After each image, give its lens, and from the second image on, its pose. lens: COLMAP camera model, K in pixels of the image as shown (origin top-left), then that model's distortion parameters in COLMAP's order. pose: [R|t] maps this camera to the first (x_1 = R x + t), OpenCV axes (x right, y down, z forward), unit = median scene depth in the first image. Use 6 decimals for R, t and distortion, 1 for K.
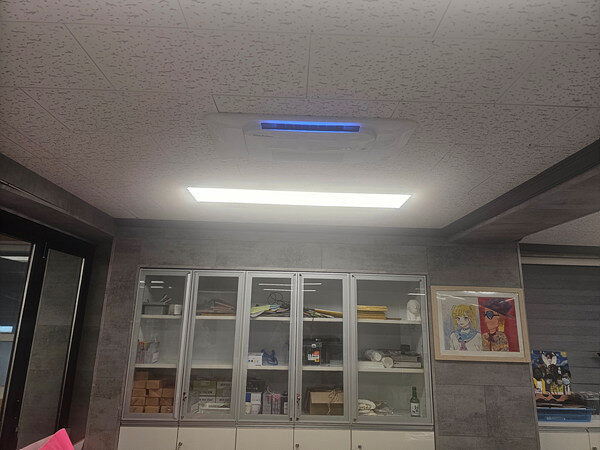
lens RADIAL K [[402.2, 0, 300.1], [0, 402.2, 209.4], [0, 0, 1]] dist [0.001803, -0.006393]
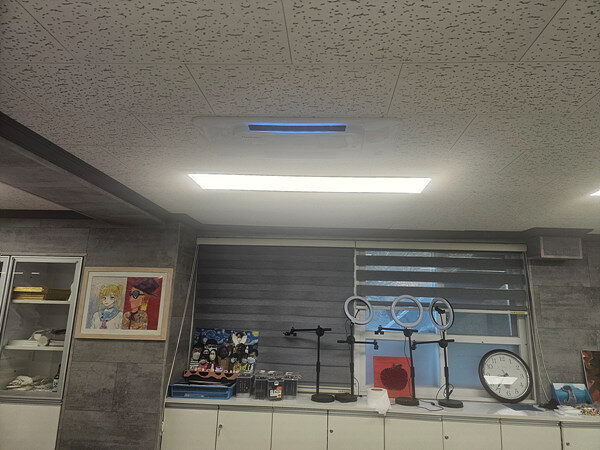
lens RADIAL K [[402.7, 0, 301.0], [0, 402.7, 216.8], [0, 0, 1]] dist [0.016927, 0.002113]
pose [[0.995142, -0.025465, -0.095098, 0.998104], [0.030154, 0.998382, 0.048208, 0.030519], [0.093716, -0.050841, 0.994300, 0.035706]]
